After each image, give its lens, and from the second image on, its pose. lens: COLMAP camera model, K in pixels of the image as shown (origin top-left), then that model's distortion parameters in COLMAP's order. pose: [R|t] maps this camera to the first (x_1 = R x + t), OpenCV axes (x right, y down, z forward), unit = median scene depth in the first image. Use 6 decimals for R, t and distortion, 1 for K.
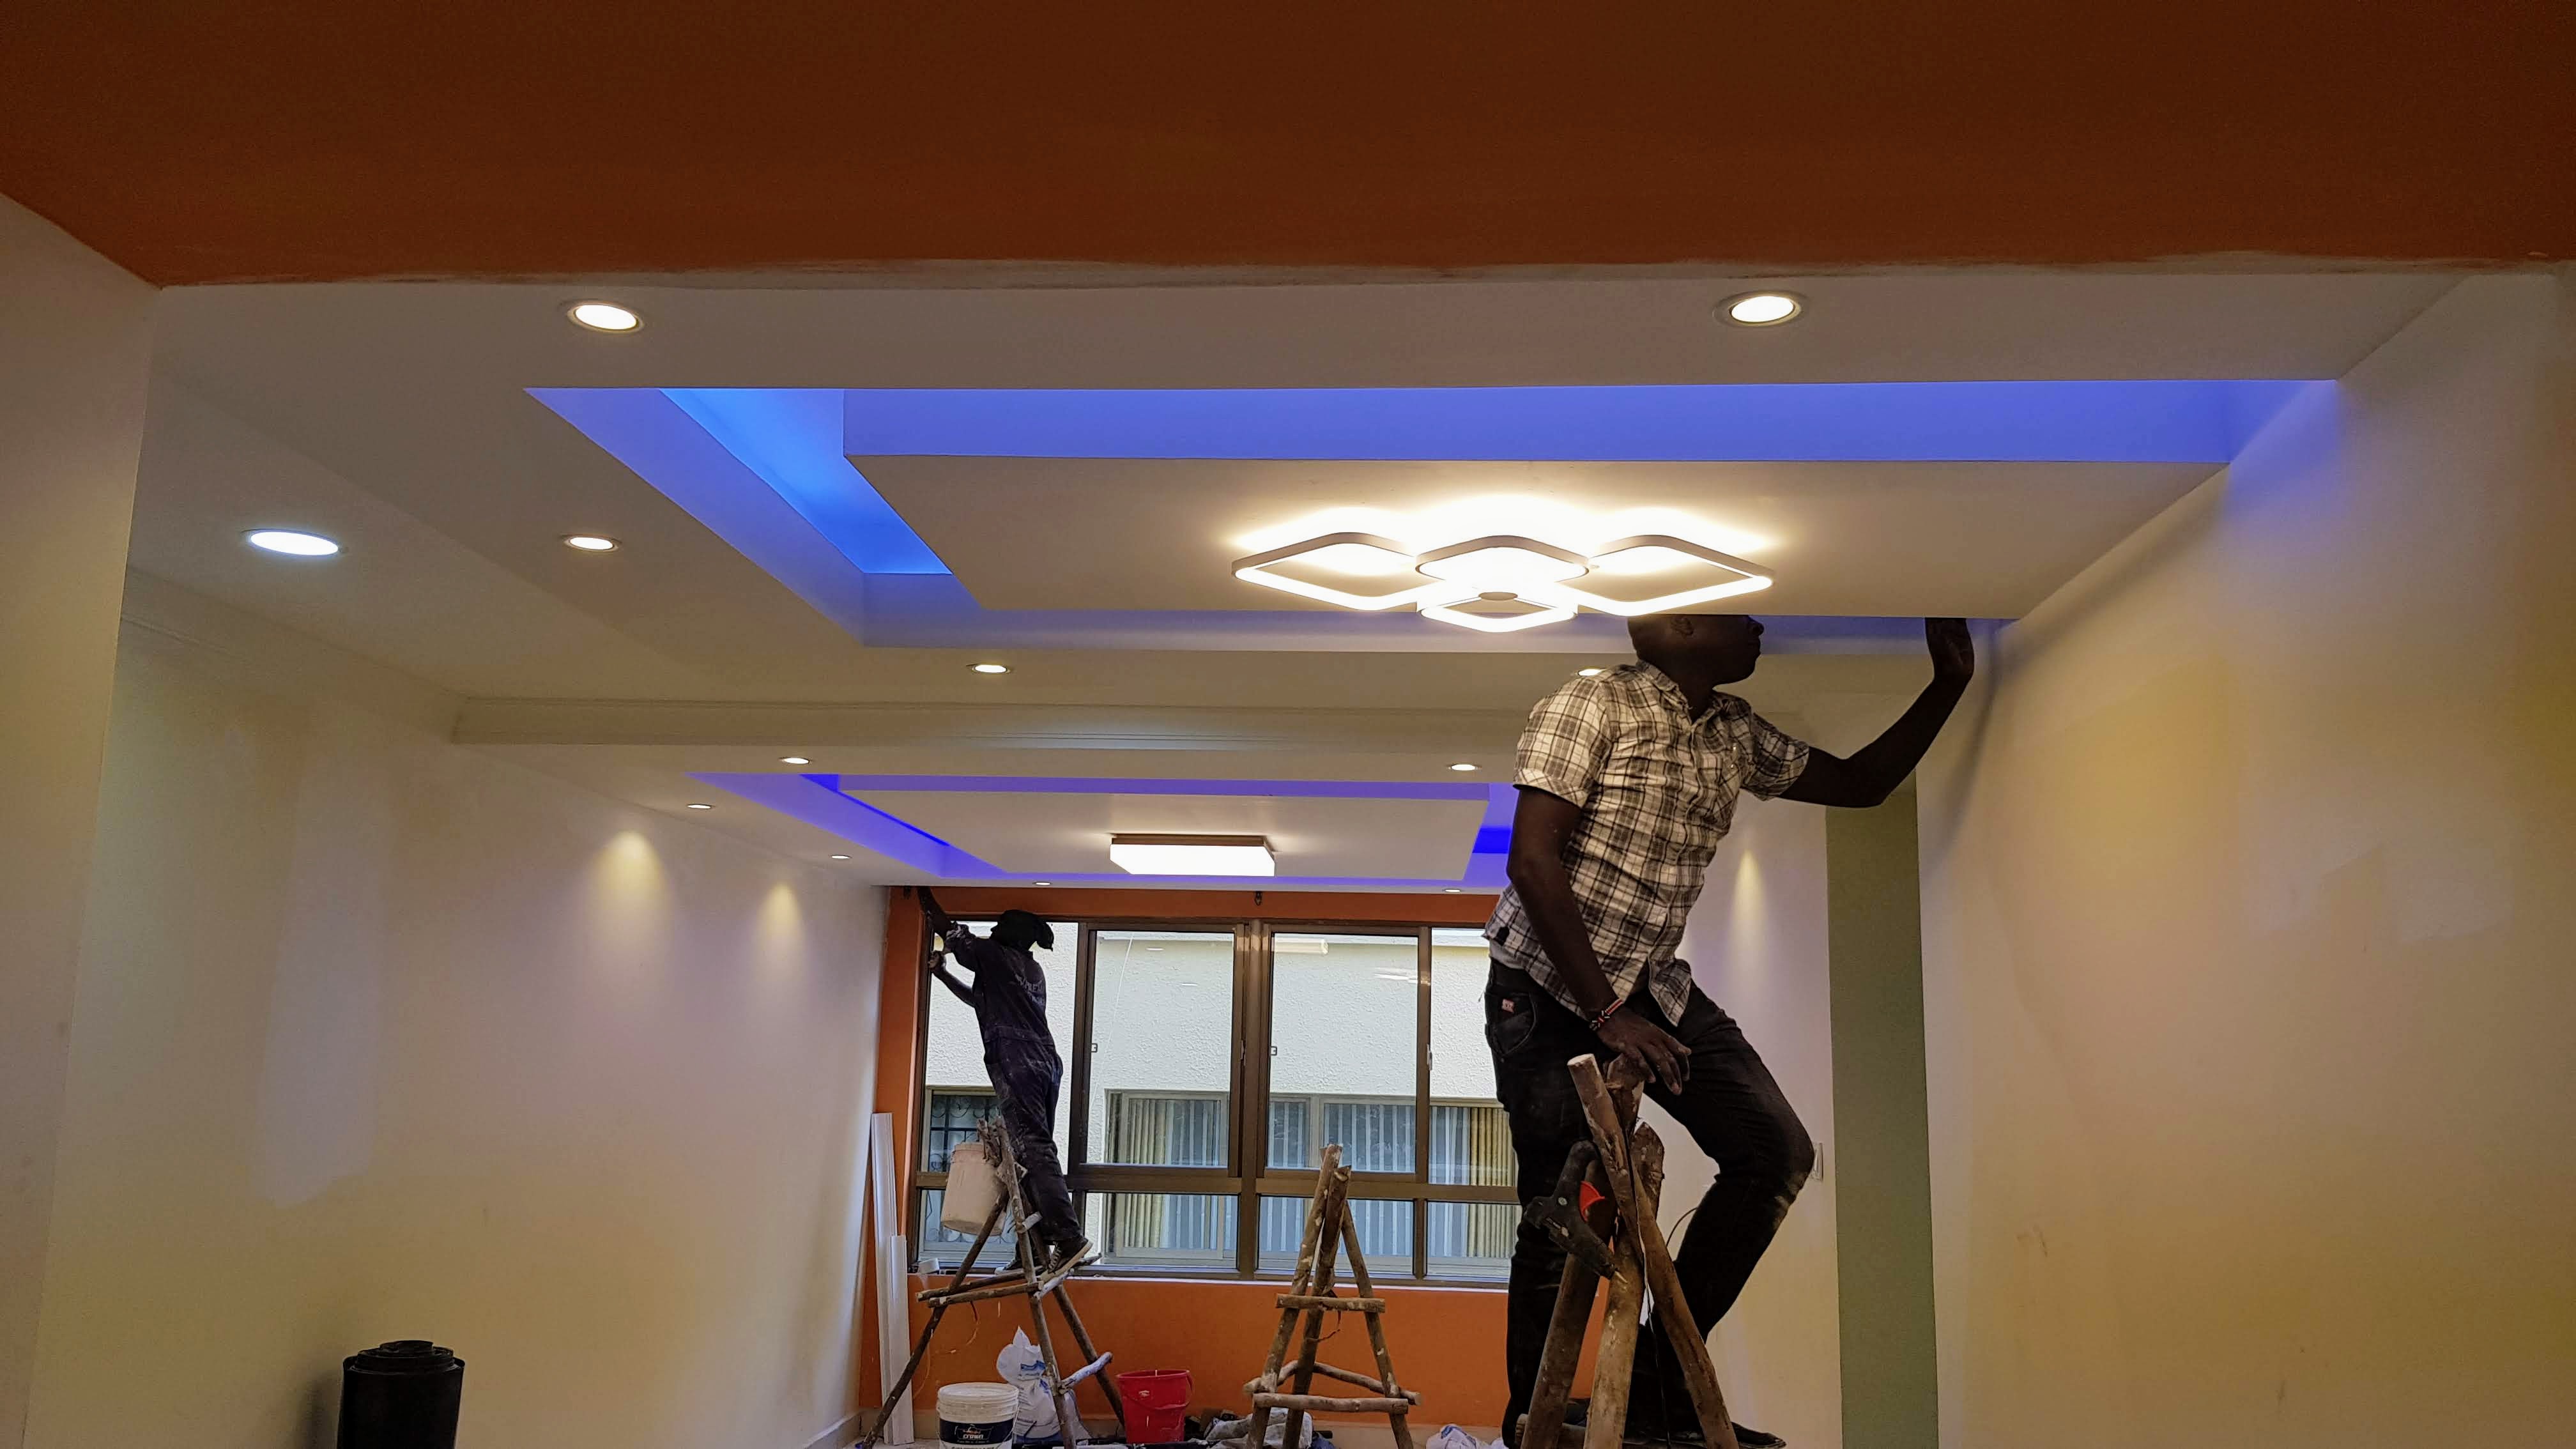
lens RADIAL K [[2021.2, 0, 1288.0], [0, 2021.2, 724.5], [0, 0, 1]] dist [0.009952, 0.001573]
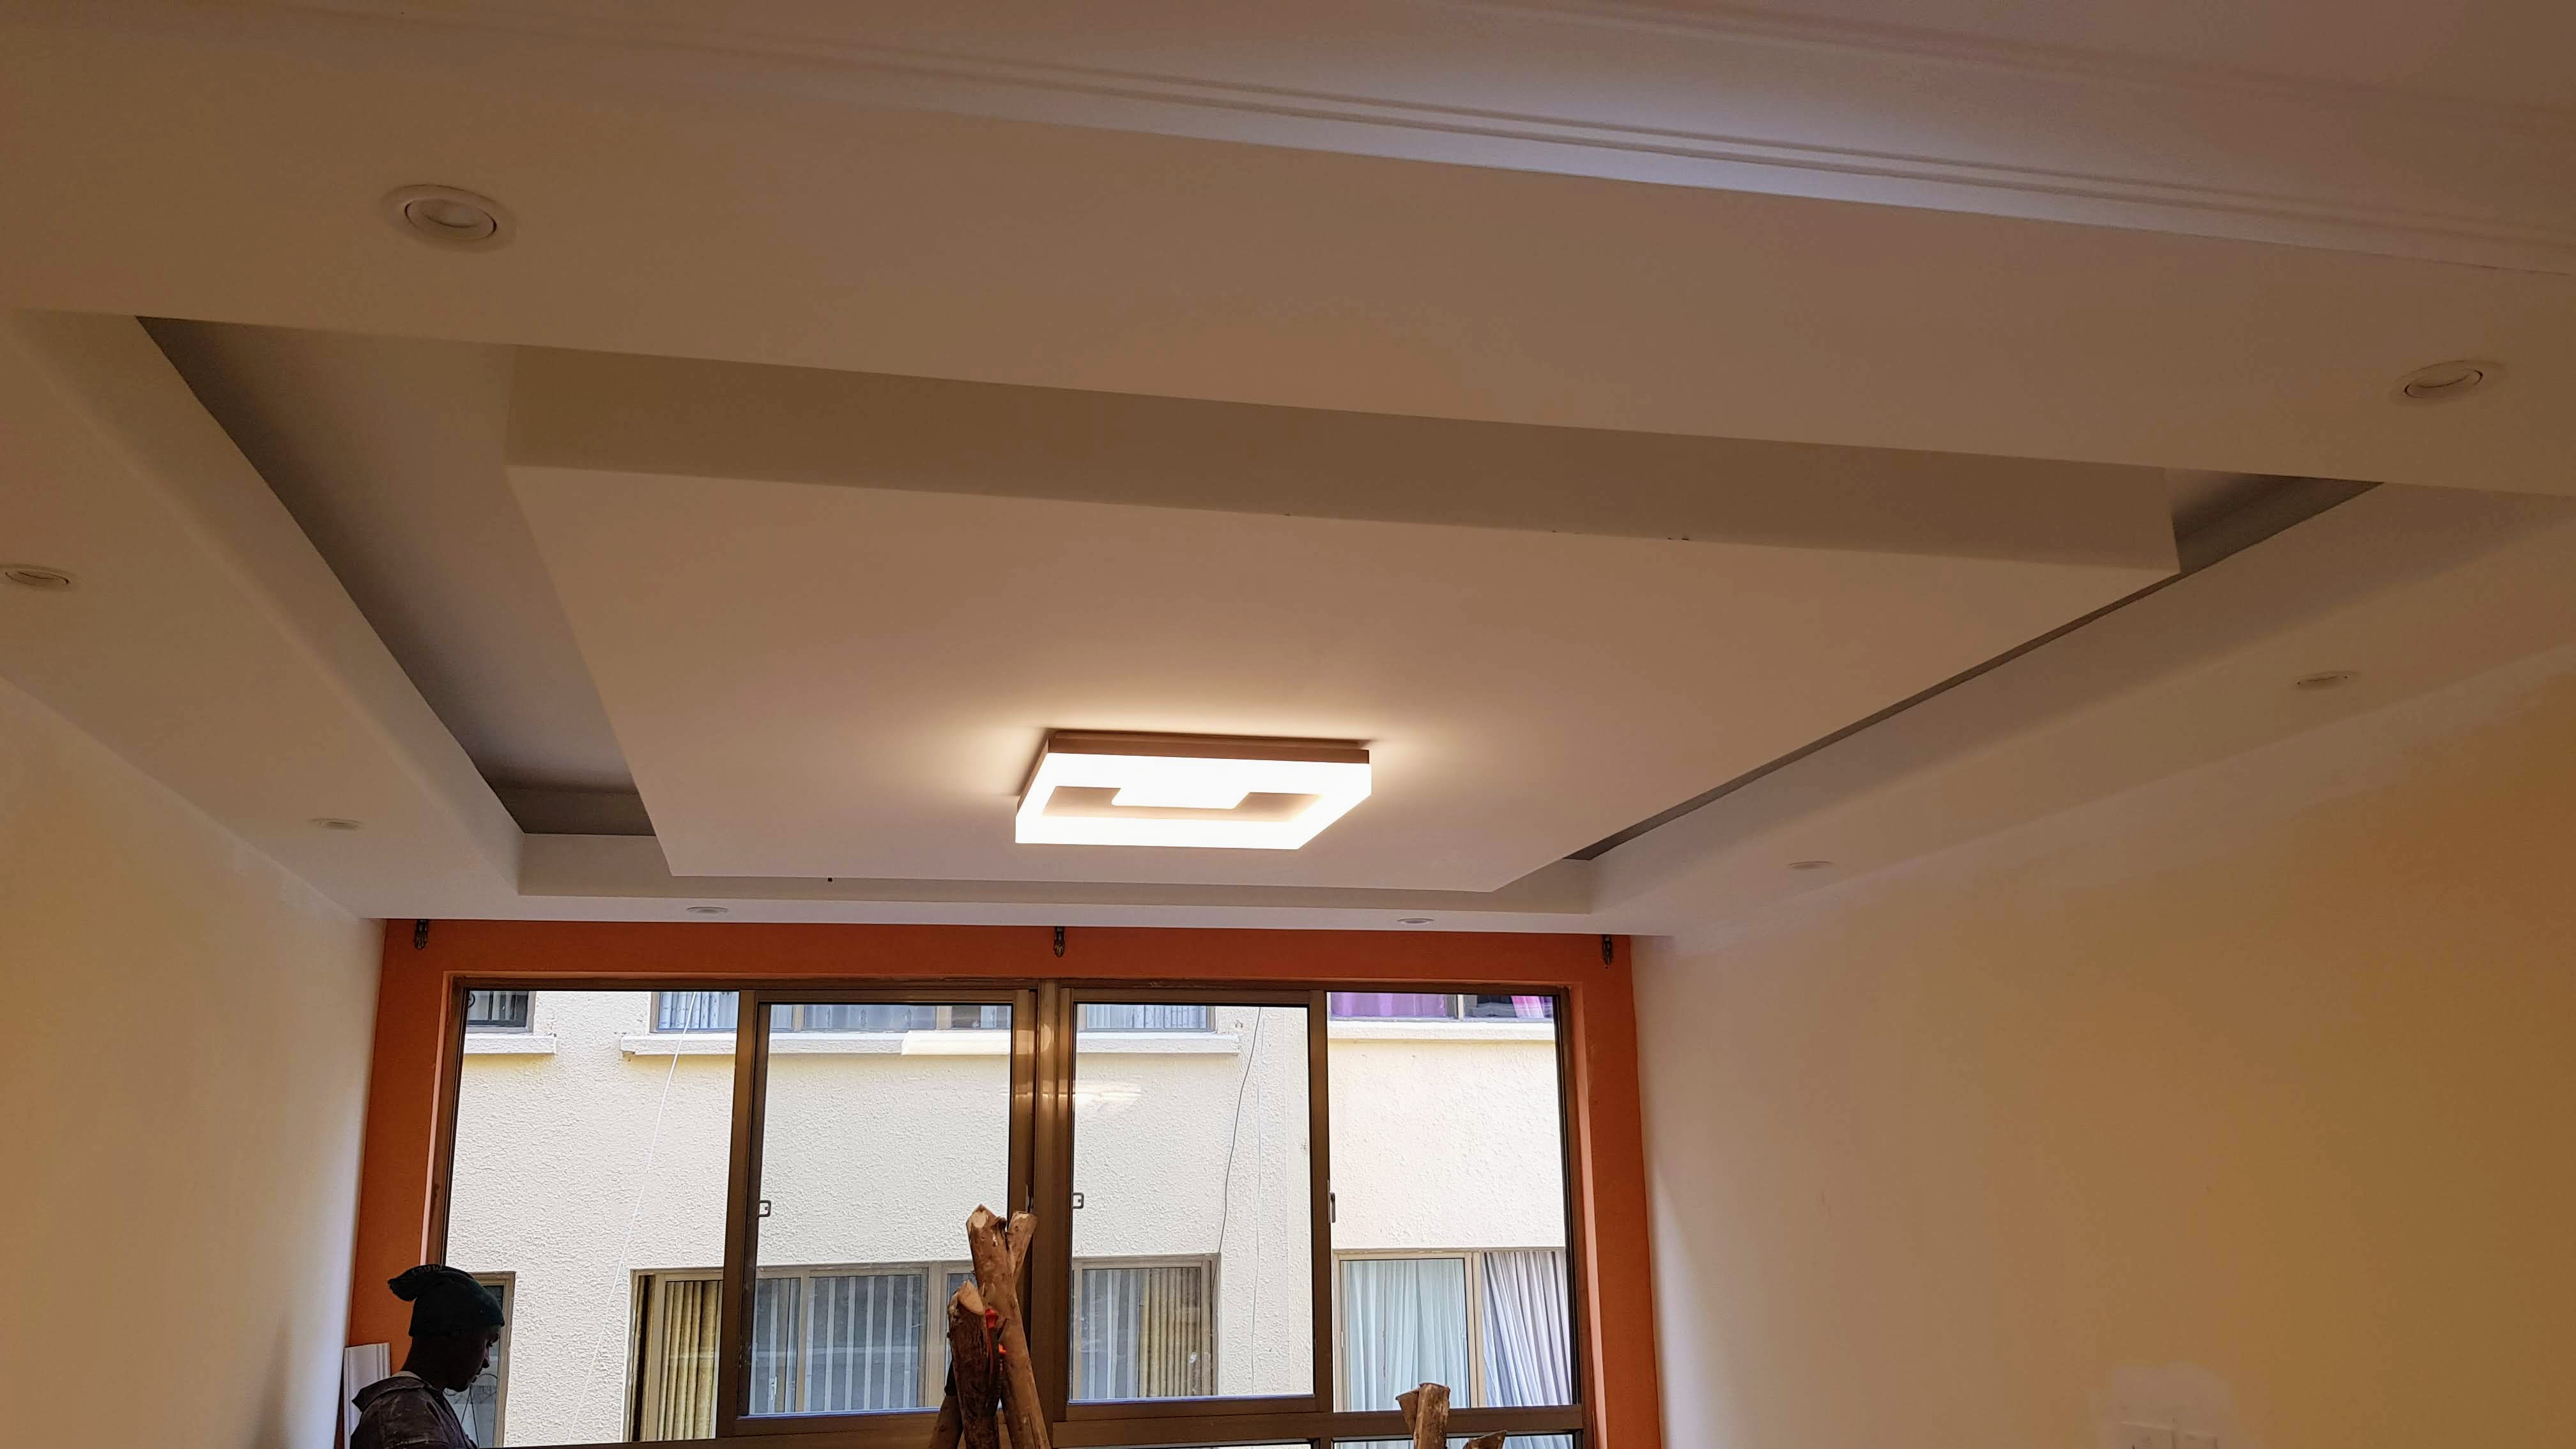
lens RADIAL K [[2021.2, 0, 1288.0], [0, 2021.2, 724.5], [0, 0, 1]] dist [0.009952, 0.001573]
pose [[0.957168, 0.032269, 0.287728, -0.136180], [-0.011320, 0.997181, -0.074177, 0.070442], [-0.289311, 0.067743, 0.954835, 0.436959]]
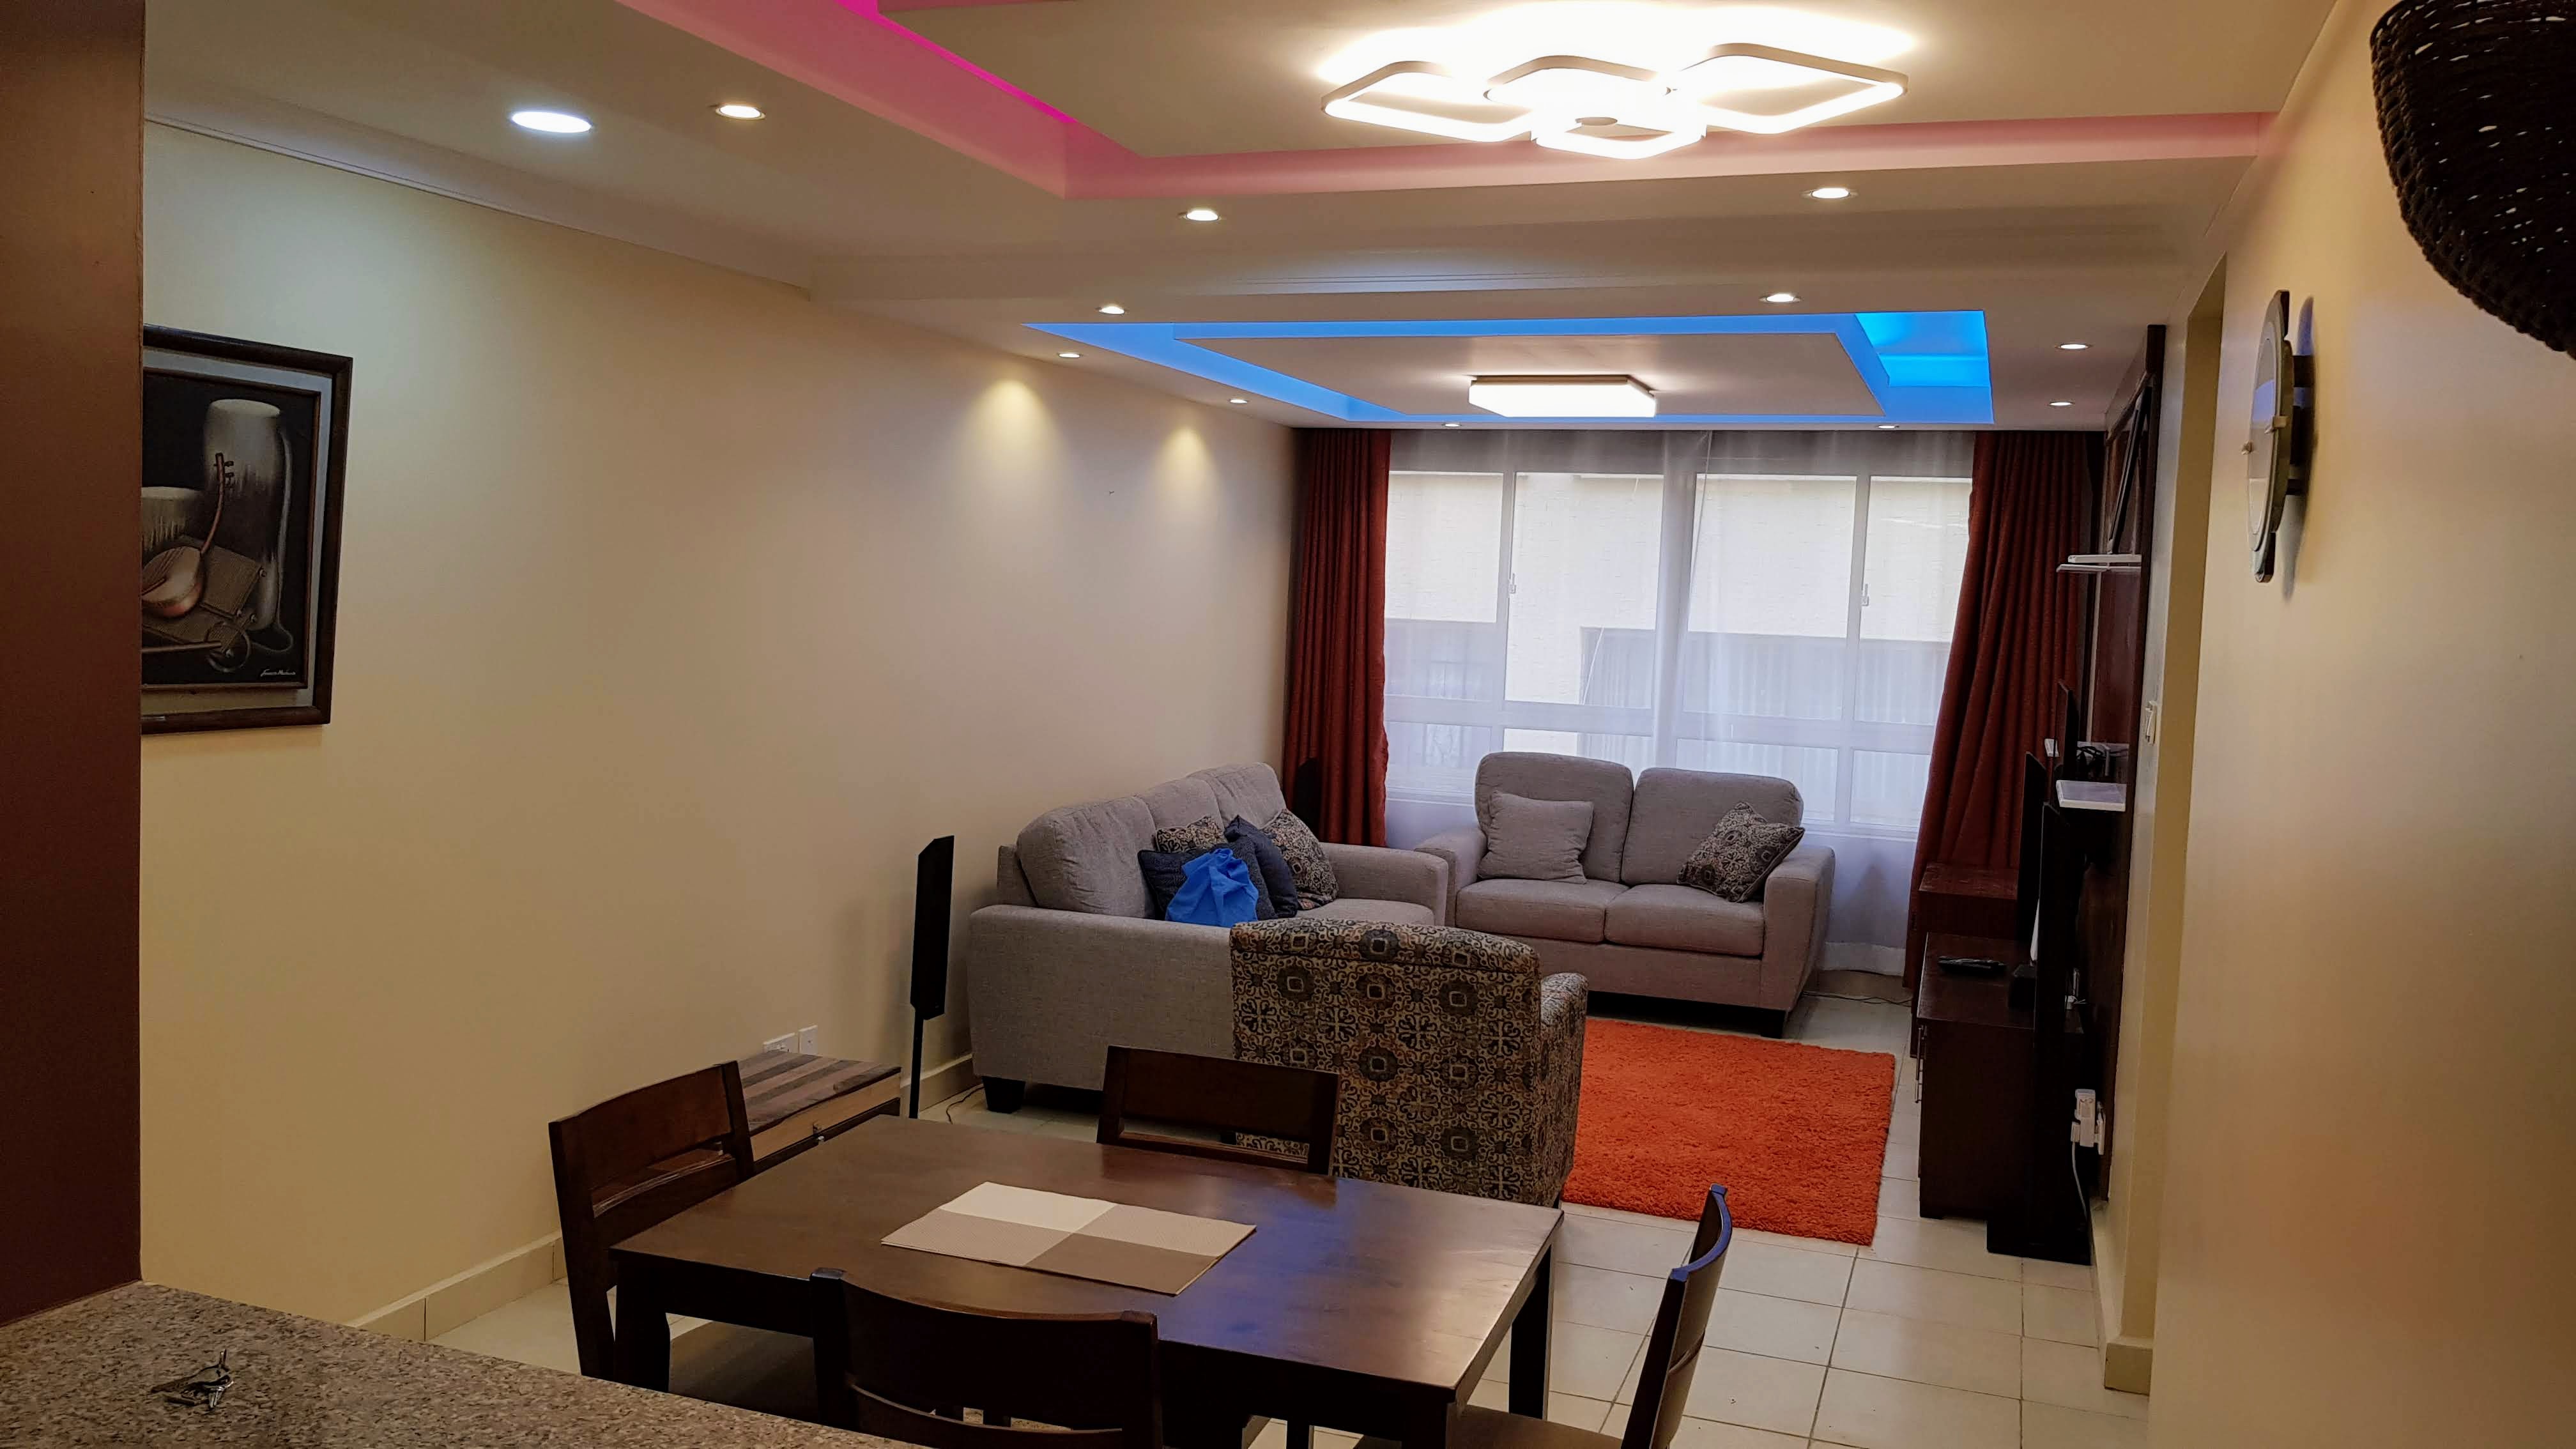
lens RADIAL K [[2007.4, 0, 1288.0], [0, 2007.4, 724.5], [0, 0, 1]] dist [-0.021233, -0.000457]
pose [[0.964841, 0.029744, -0.261144, 0.072575], [0.029684, 0.974887, 0.220712, 0.000786], [0.261151, -0.220704, 0.939729, 0.001113]]
